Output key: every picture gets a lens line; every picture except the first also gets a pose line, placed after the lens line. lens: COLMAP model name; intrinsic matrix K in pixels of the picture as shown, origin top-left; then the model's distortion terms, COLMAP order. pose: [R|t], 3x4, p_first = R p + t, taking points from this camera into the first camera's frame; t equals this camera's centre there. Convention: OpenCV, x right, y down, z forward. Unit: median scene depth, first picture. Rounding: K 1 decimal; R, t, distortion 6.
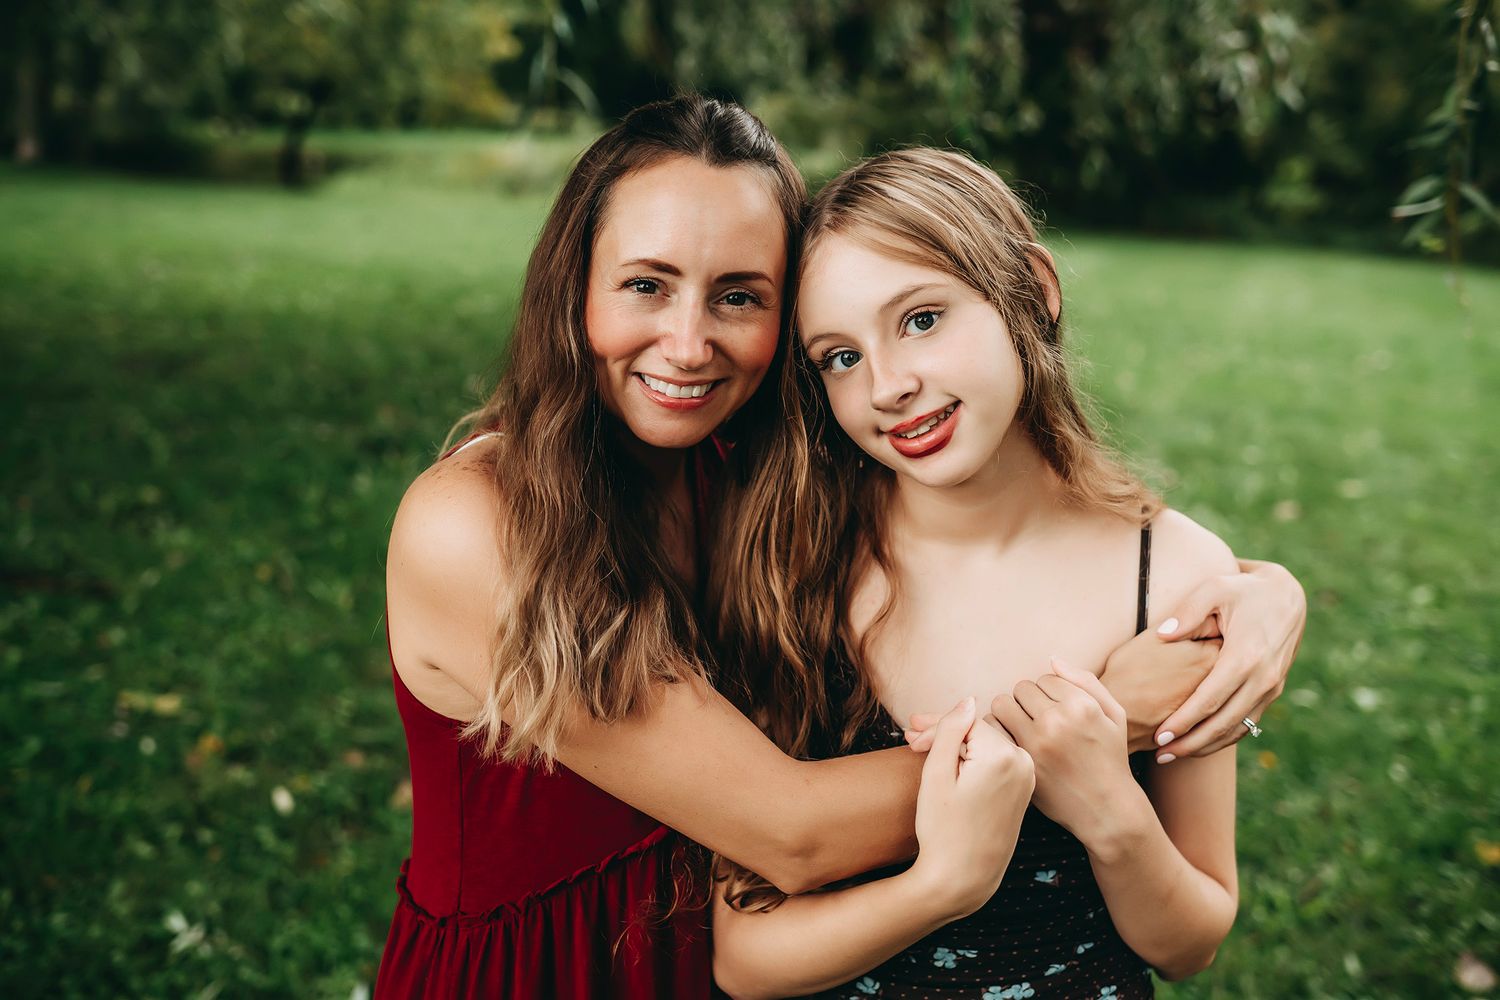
lens RADIAL K [[1497.1, 0, 749.6], [0, 1497.1, 515.9], [0, 0, 1]] dist [-0.068940, 0.000000]
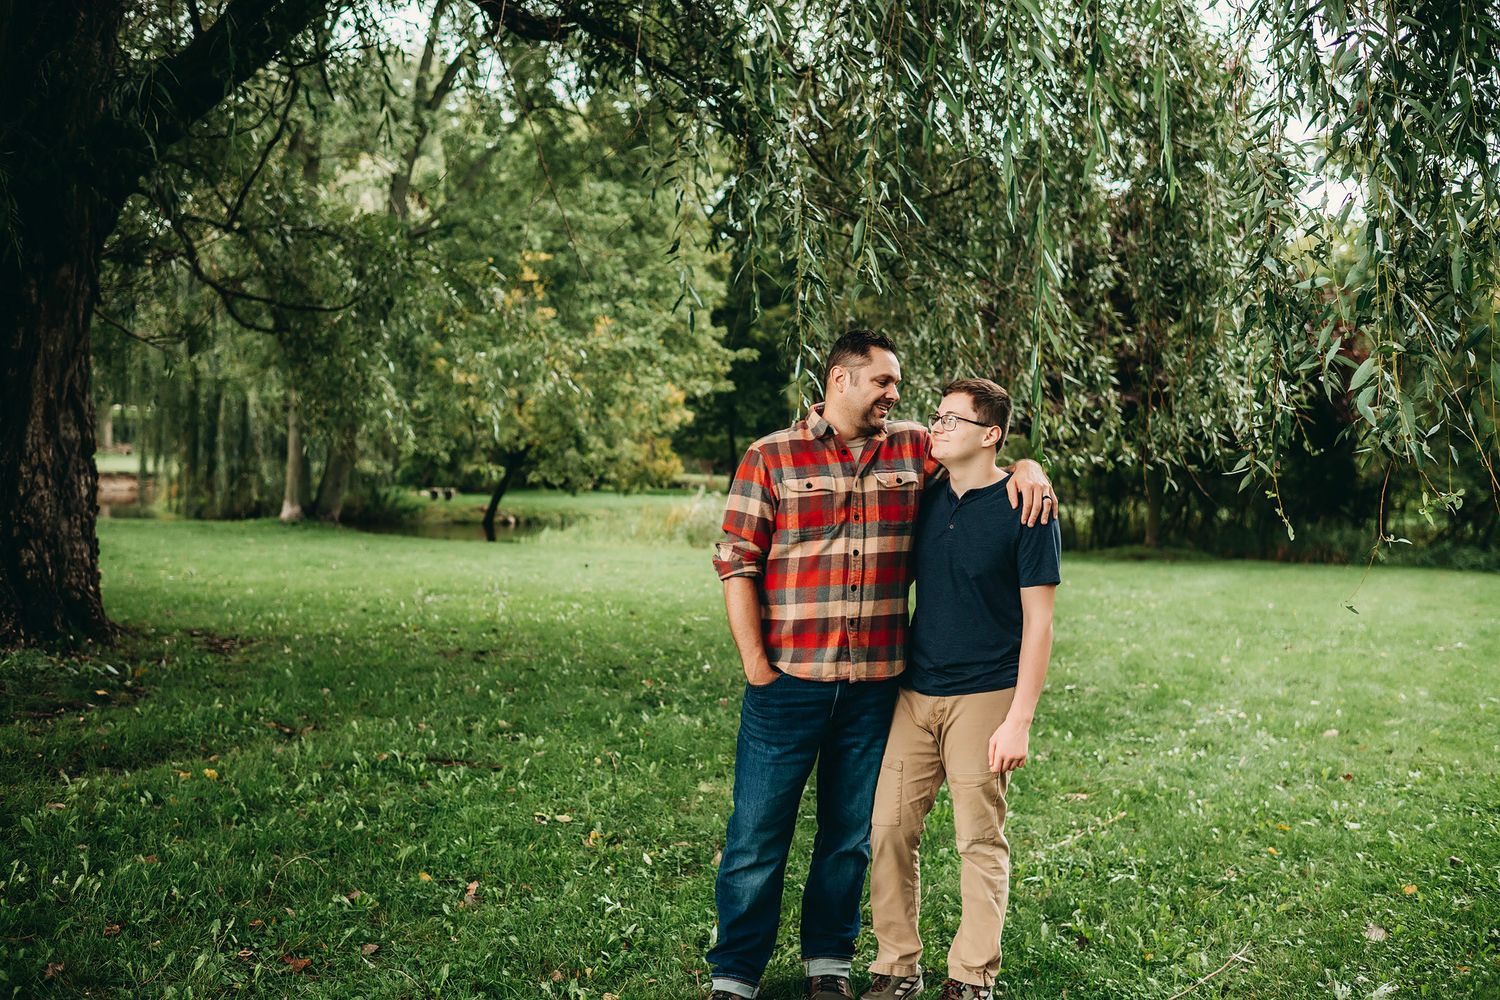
lens RADIAL K [[1497.1, 0, 761.9], [0, 1497.1, 485.0], [0, 0, 1]] dist [-0.068940, 0.000000]
pose [[0.994773, -0.033742, -0.096377, -0.007378], [0.008257, 0.967315, -0.253441, 0.120670], [0.101779, 0.251321, 0.962538, -0.395499]]
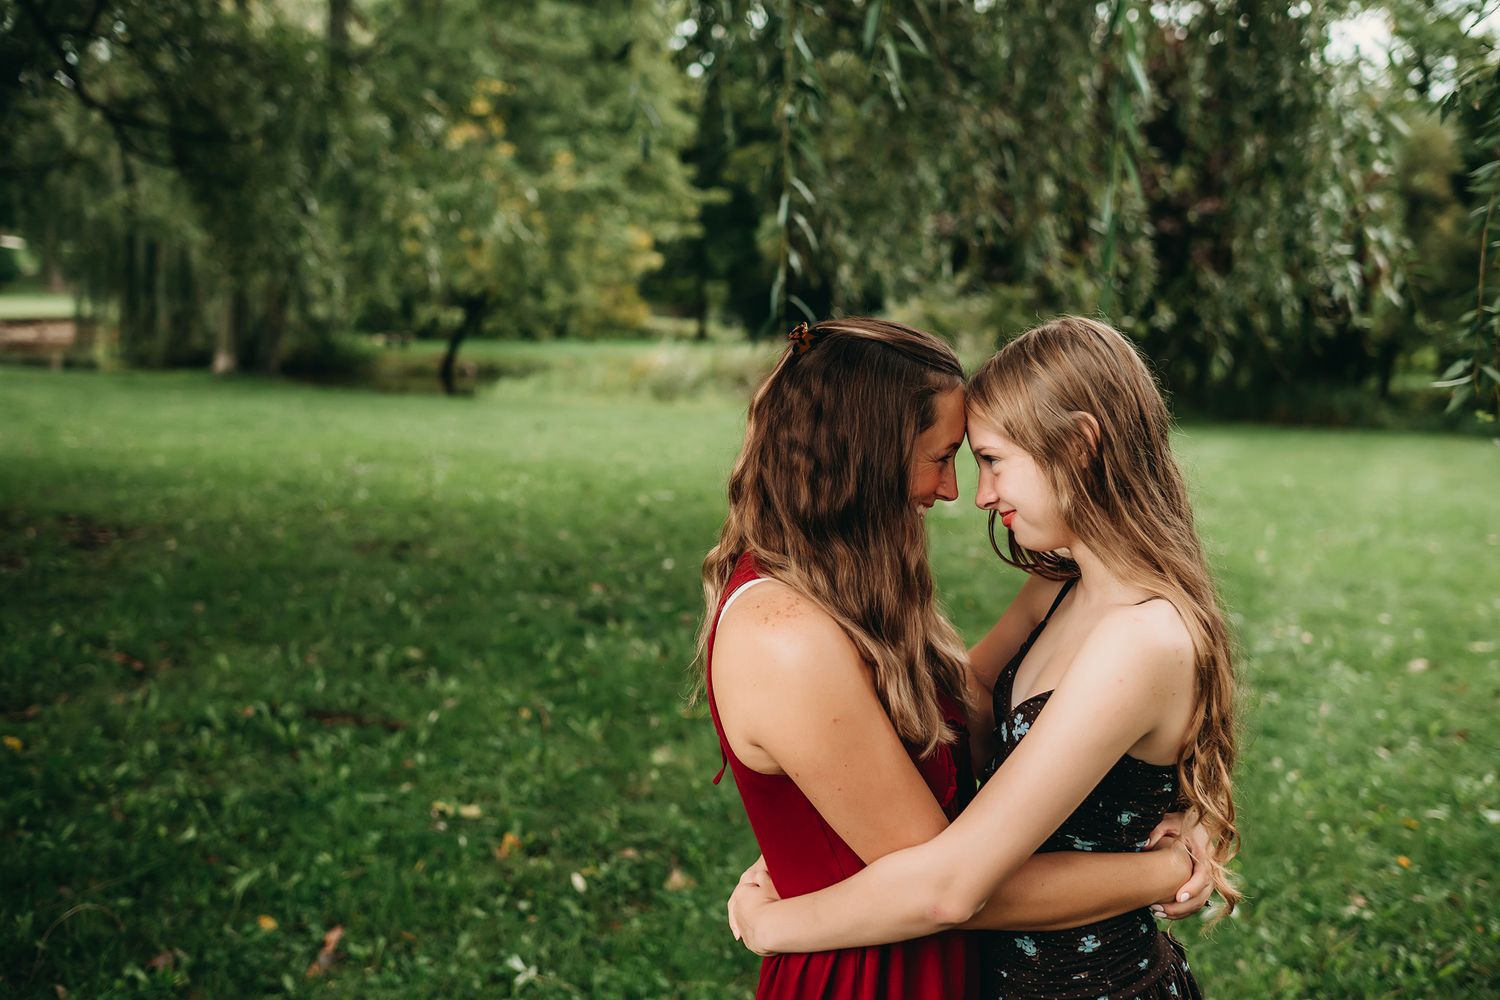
lens RADIAL K [[1497.1, 0, 766.7], [0, 1497.1, 485.8], [0, 0, 1]] dist [-0.068940, 0.000000]
pose [[0.997062, -0.016700, -0.074758, -0.036120], [0.005180, 0.988411, -0.151716, 0.032187], [0.076425, 0.150883, 0.985593, -0.140492]]
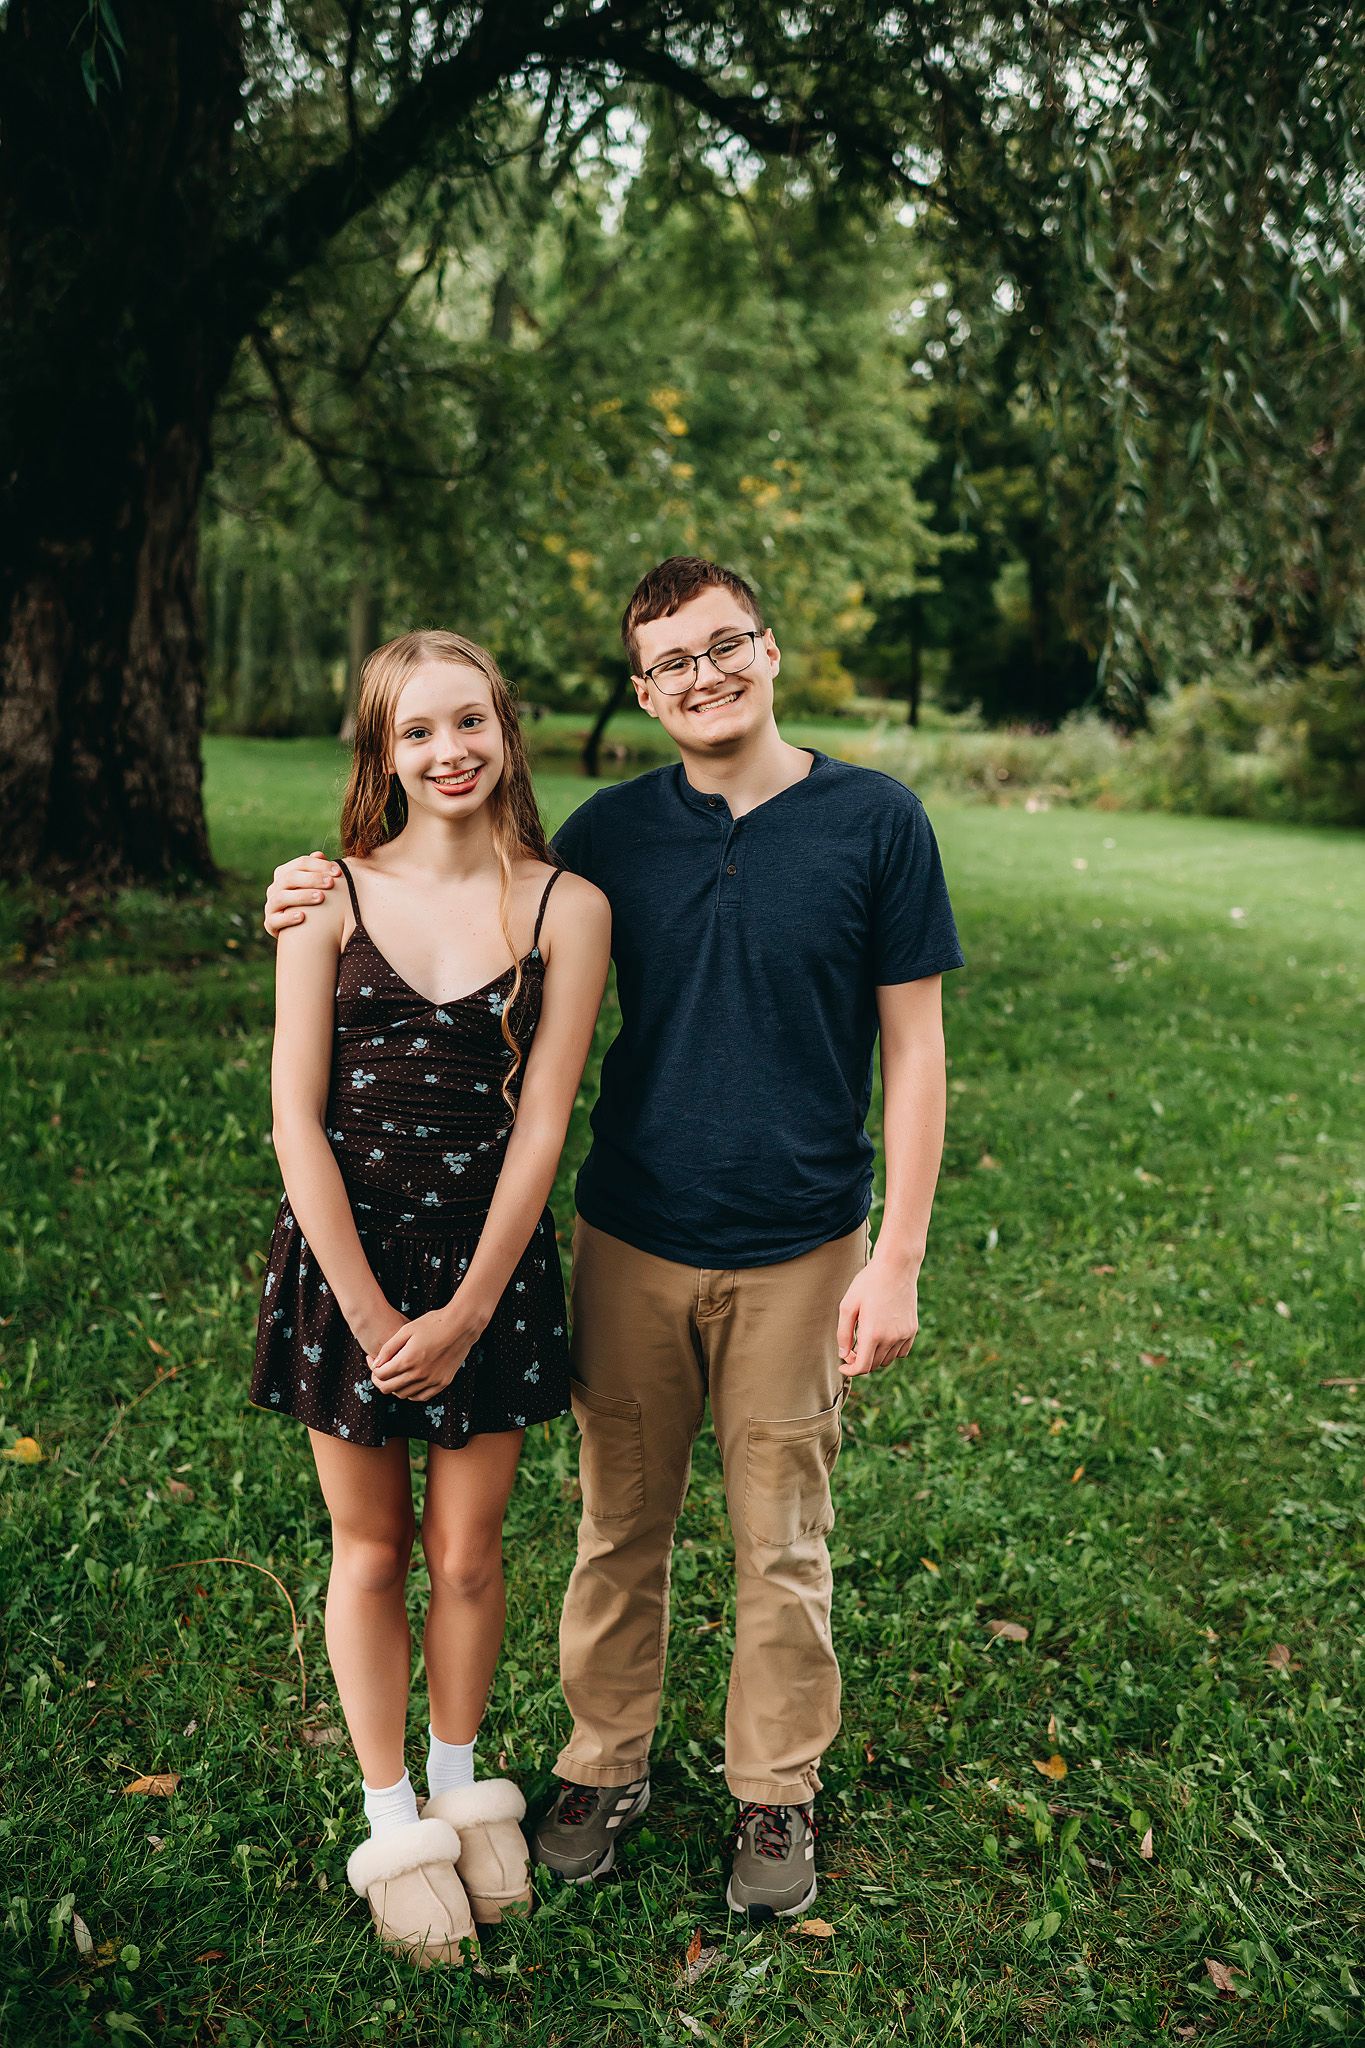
lens RADIAL K [[2044.1, 0, 700.0], [0, 2044.1, 1002.0], [0, 0, 1]] dist [-0.068940, 0.000000]
pose [[0.977273, 0.036002, -0.208906, -0.055451], [-0.060333, 0.991955, -0.111288, 0.157510], [0.203218, 0.121363, 0.971583, -0.575142]]
